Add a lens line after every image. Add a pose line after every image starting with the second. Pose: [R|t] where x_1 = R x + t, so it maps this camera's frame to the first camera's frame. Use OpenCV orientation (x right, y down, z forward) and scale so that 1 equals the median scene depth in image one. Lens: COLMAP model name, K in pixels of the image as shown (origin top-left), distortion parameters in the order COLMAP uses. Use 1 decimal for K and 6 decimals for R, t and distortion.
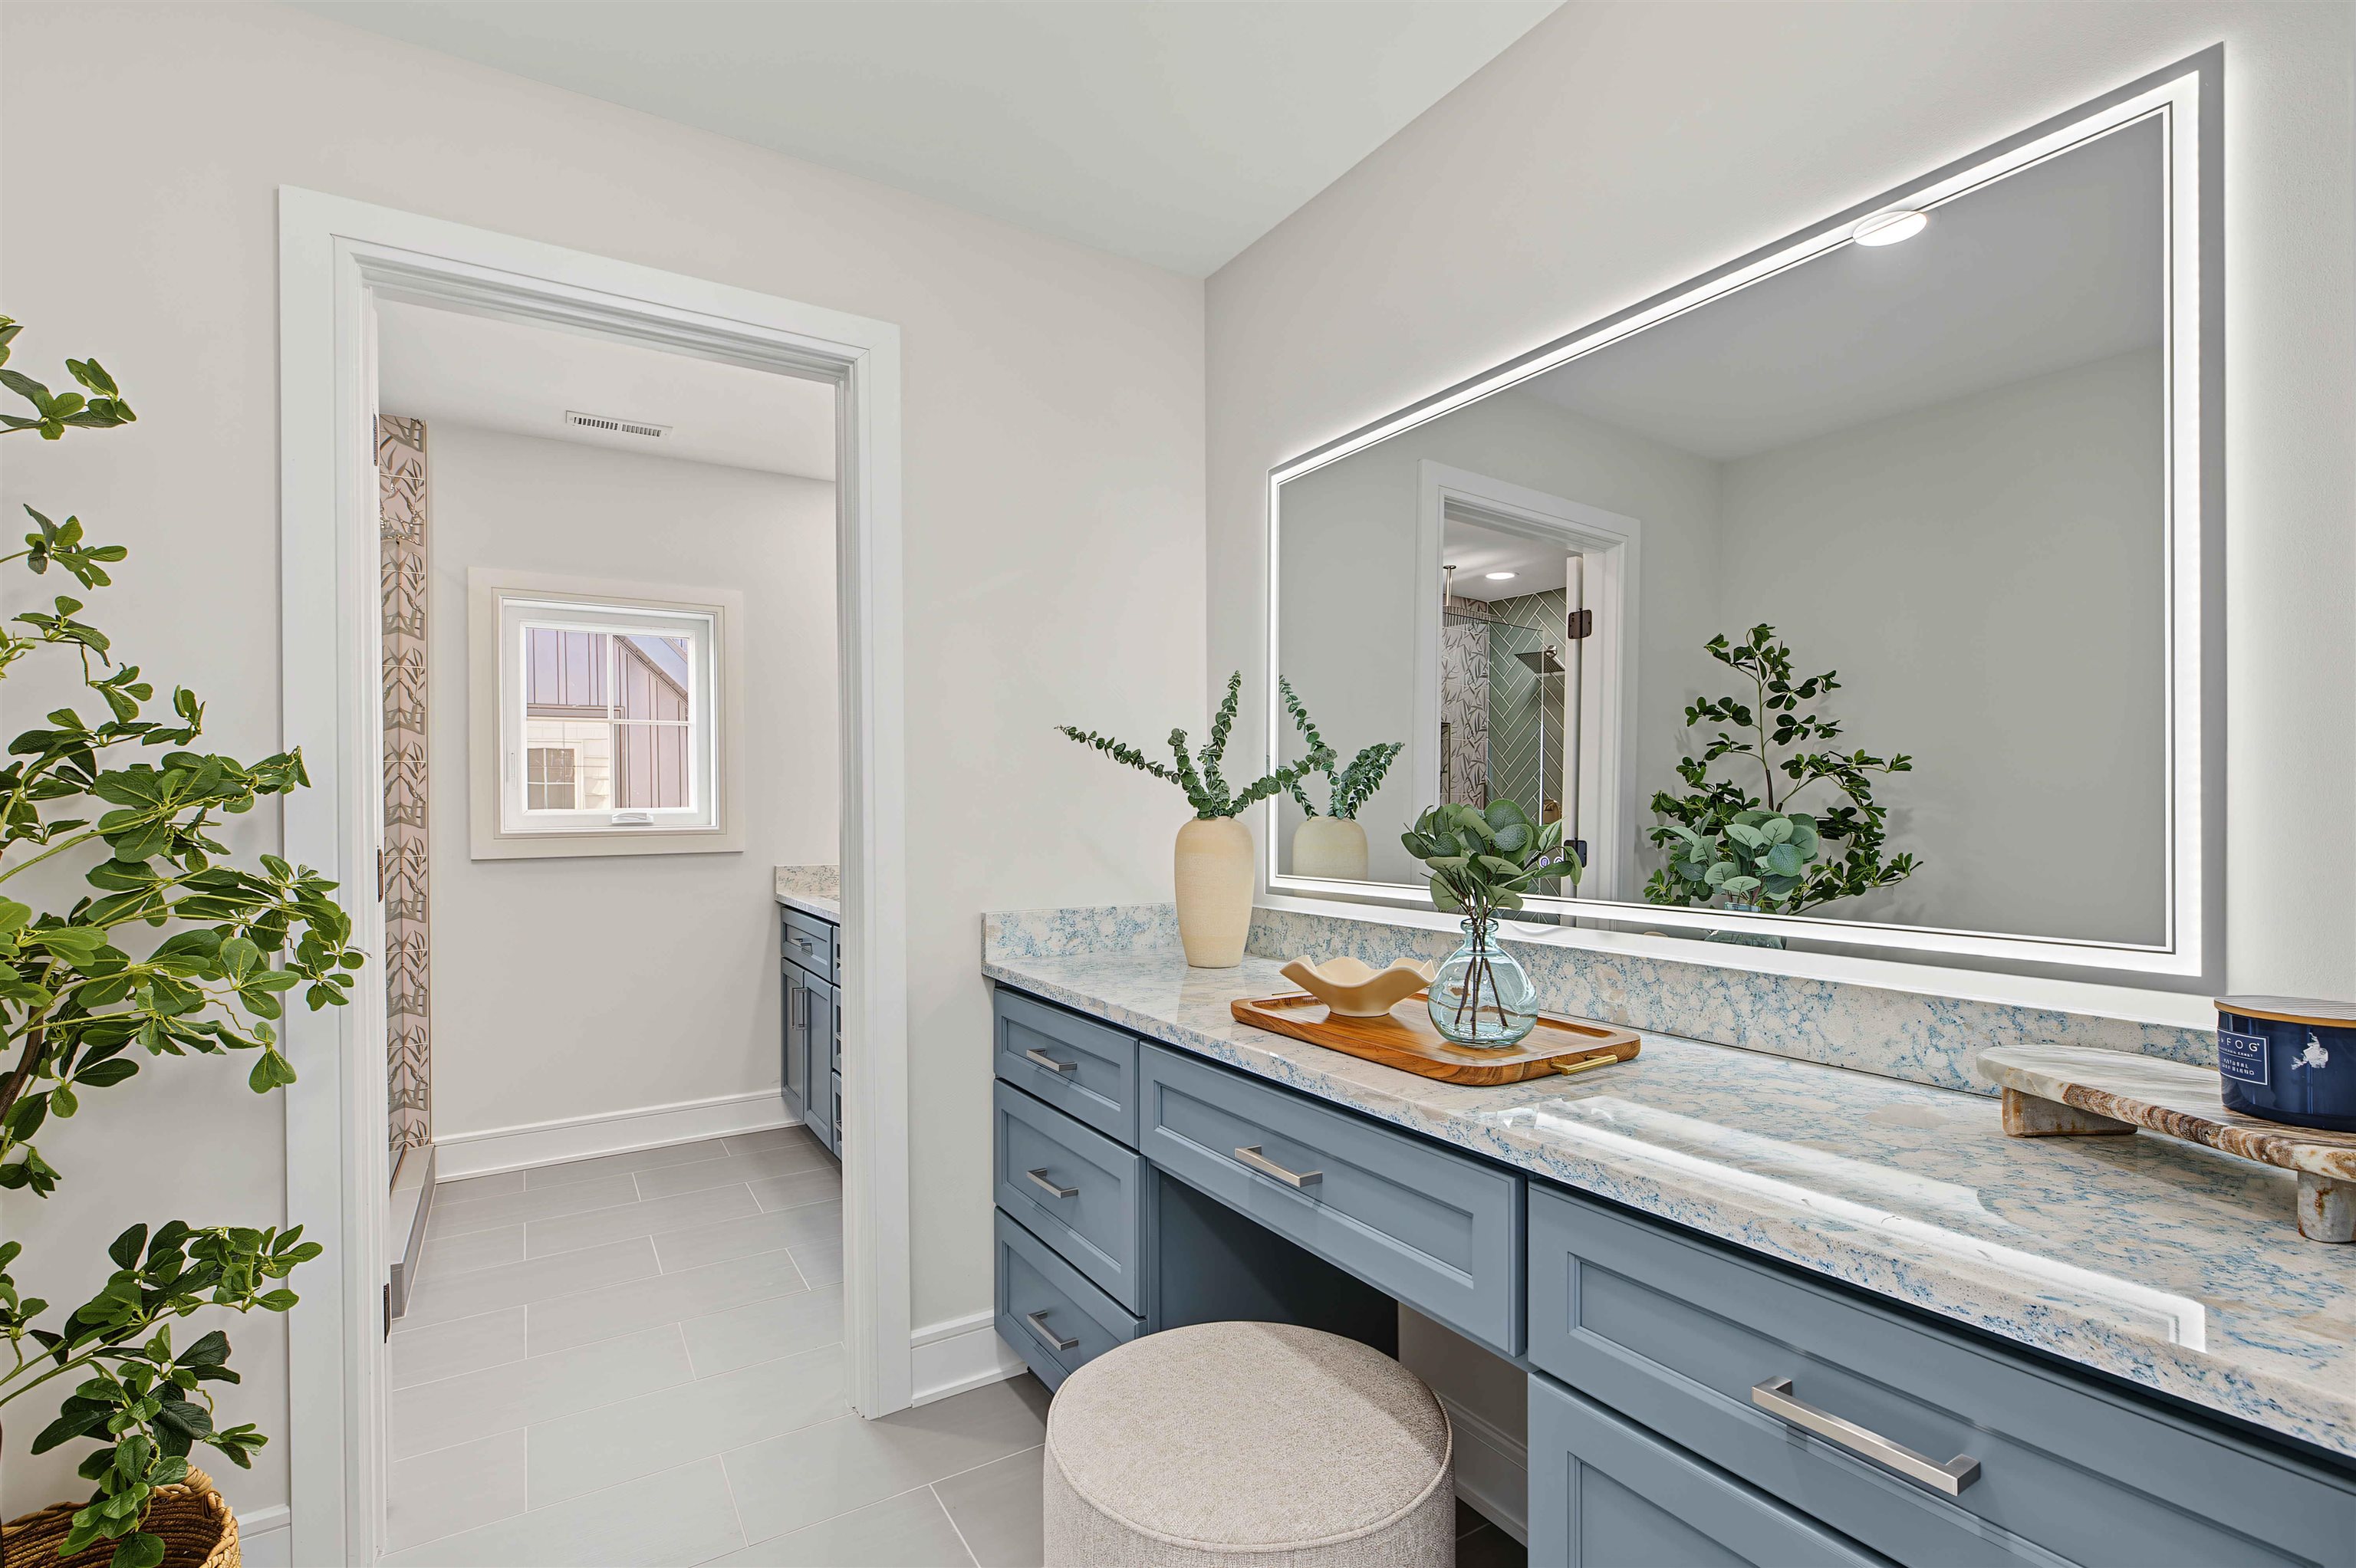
lens RADIAL K [[1075.0, 0, 1182.6], [0, 1075.0, 802.9], [0, 0, 1]] dist [-0.002144, 0.000720]
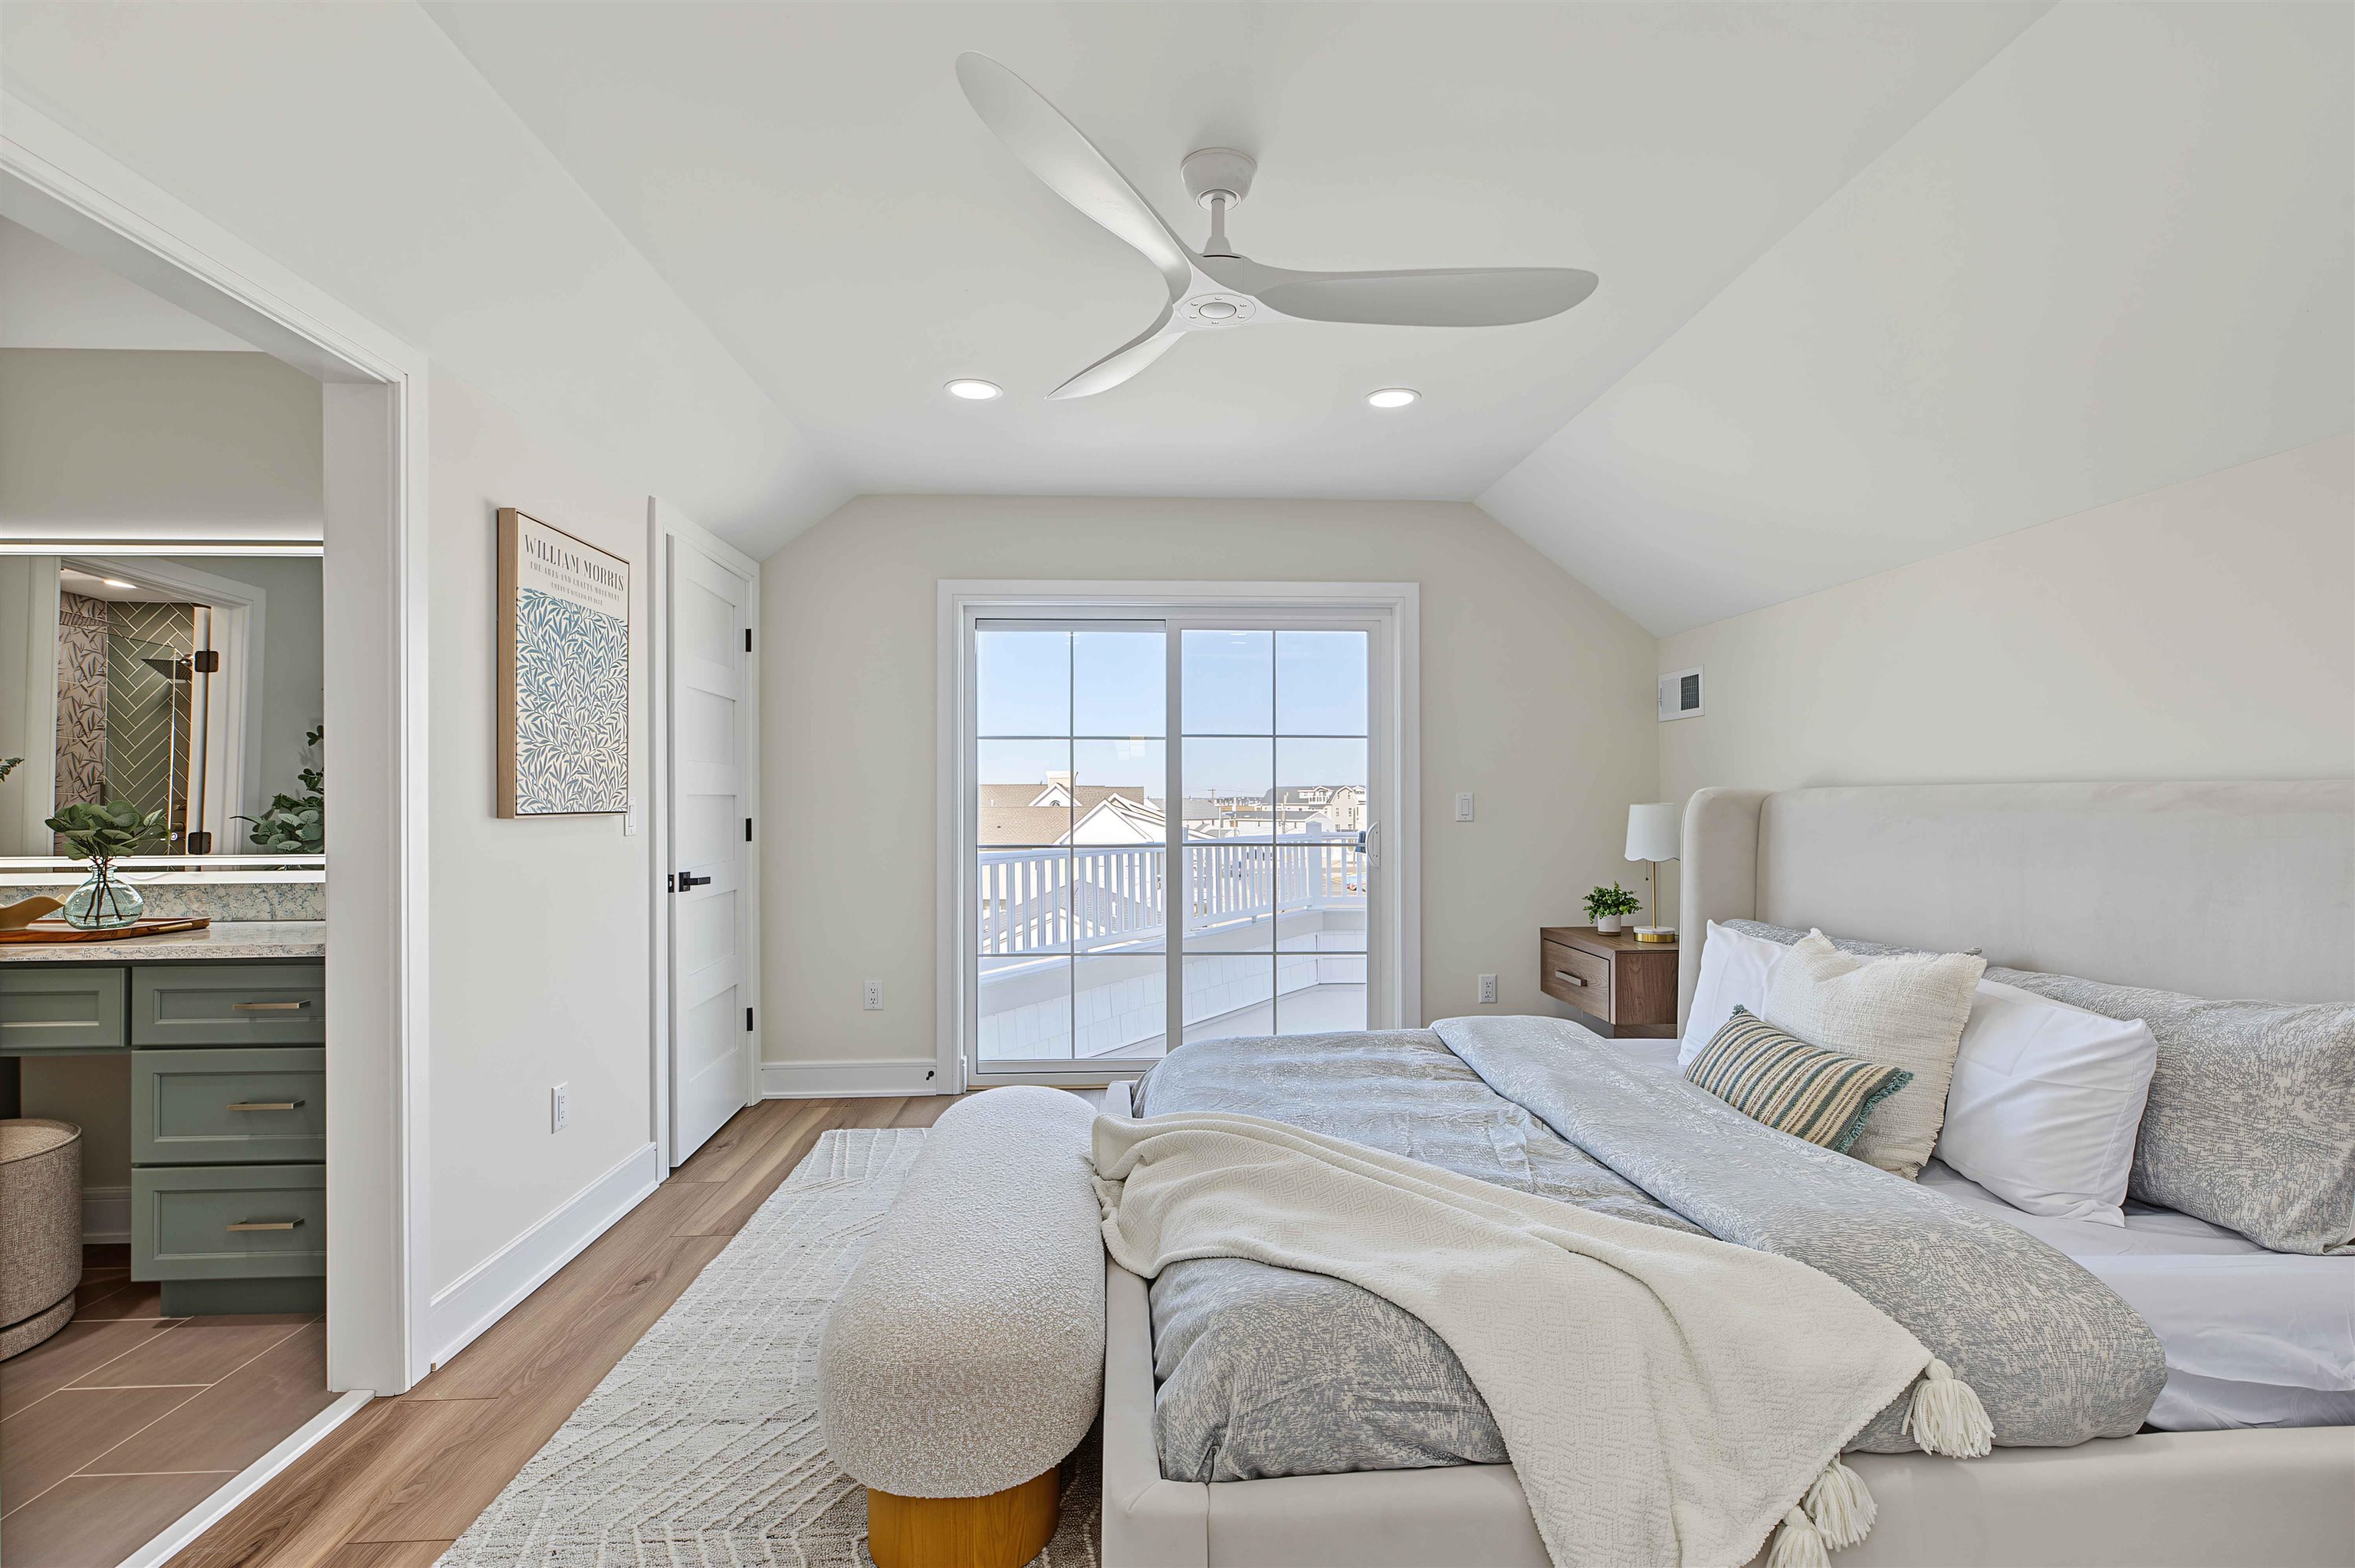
lens RADIAL K [[1074.6, 0, 1186.6], [0, 1074.6, 793.7], [0, 0, 1]] dist [-0.002144, 0.000720]
pose [[0.482315, 0.008392, 0.875958, -0.410298], [-0.001613, 0.999961, -0.008692, -0.002022], [-0.875996, 0.002780, 0.482310, -1.415584]]
